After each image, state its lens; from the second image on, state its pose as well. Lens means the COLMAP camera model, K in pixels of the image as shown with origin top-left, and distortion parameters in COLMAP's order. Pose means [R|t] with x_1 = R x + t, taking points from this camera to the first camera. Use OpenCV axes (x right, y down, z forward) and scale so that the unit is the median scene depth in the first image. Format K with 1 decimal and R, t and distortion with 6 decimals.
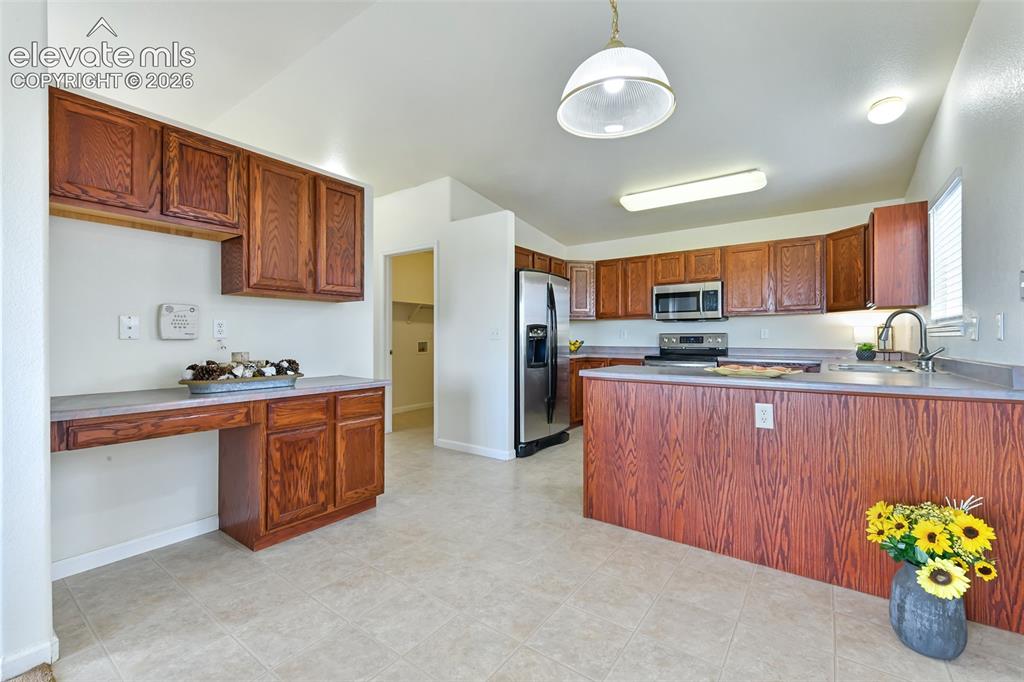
lens RADIAL K [[434.1, 0, 509.8], [0, 434.1, 343.8], [0, 0, 1]] dist [-0.004155, -0.001242]
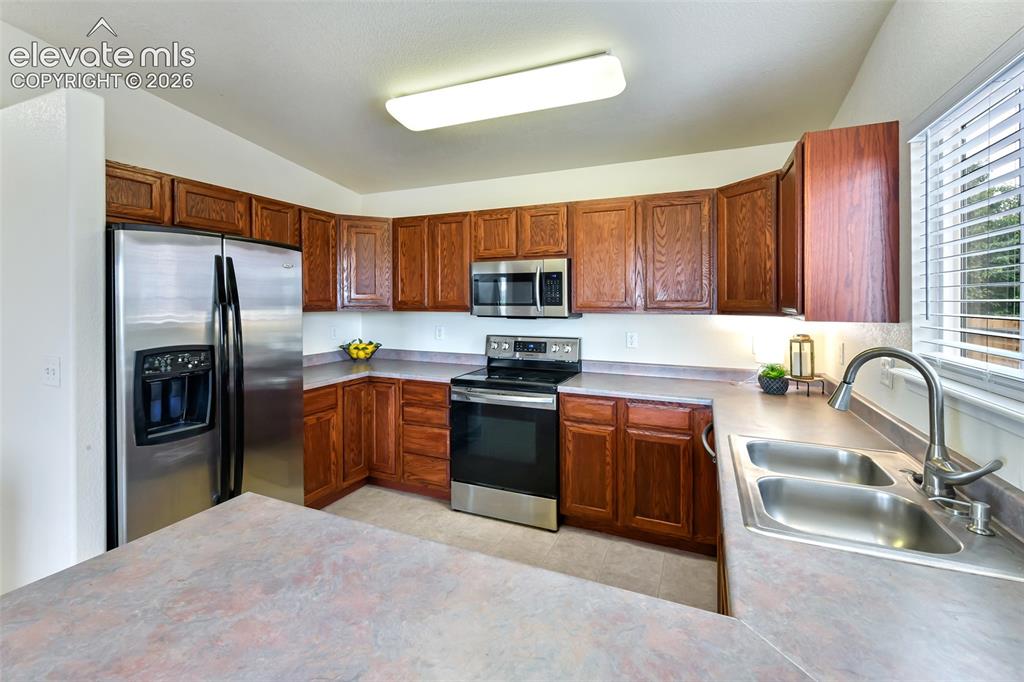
lens RADIAL K [[457.3, 0, 511.0], [0, 457.3, 312.1], [0, 0, 1]] dist [0.002772, -0.000055]
pose [[0.973551, -0.003052, 0.228450, 0.305643], [0.001620, 0.999978, 0.006457, -0.083898], [-0.228465, -0.005916, 0.973534, 0.447369]]
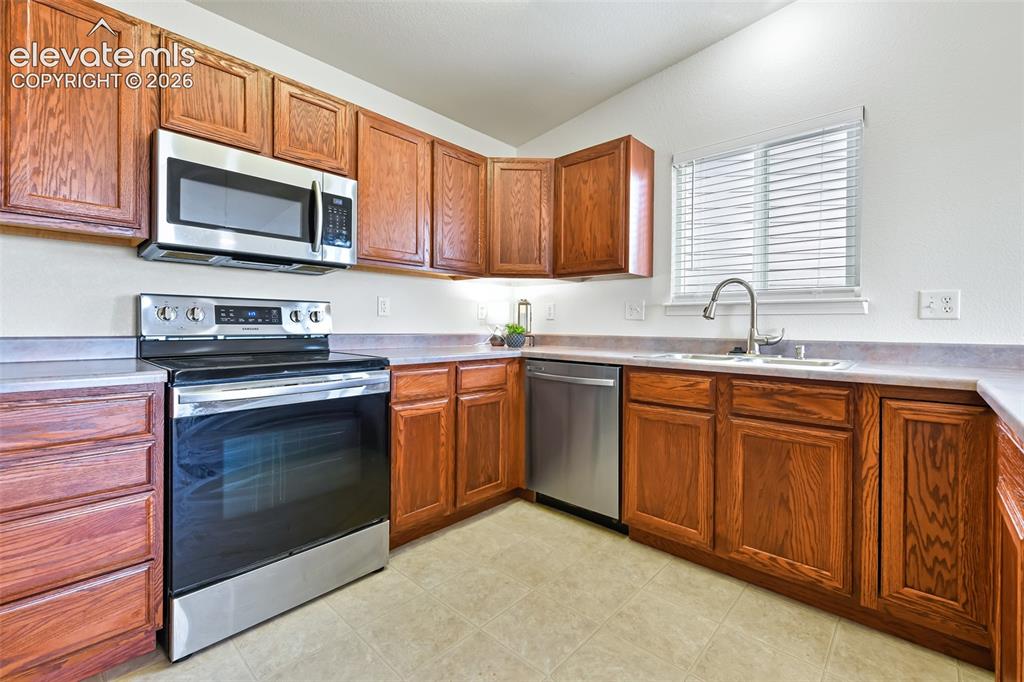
lens RADIAL K [[434.1, 0, 504.5], [0, 434.1, 333.9], [0, 0, 1]] dist [-0.004155, -0.001242]
pose [[0.097412, -0.012310, 0.995168, 0.077280], [0.012673, 0.999858, 0.011128, 0.007791], [-0.995163, 0.011528, 0.097554, 0.955880]]
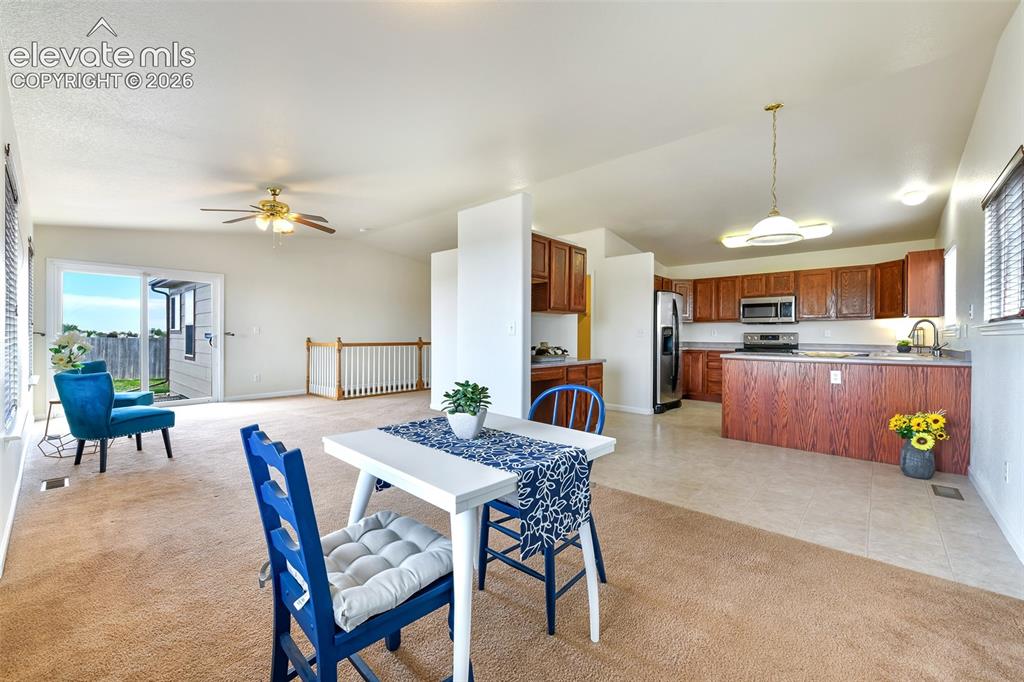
lens RADIAL K [[408.4, 0, 507.4], [0, 408.4, 343.6], [0, 0, 1]] dist [-0.014844, -0.000124]
pose [[0.993331, 0.007316, -0.115062, -0.335283], [-0.006526, 0.999953, 0.007238, 0.007990], [0.115109, -0.006439, 0.993332, -0.485047]]
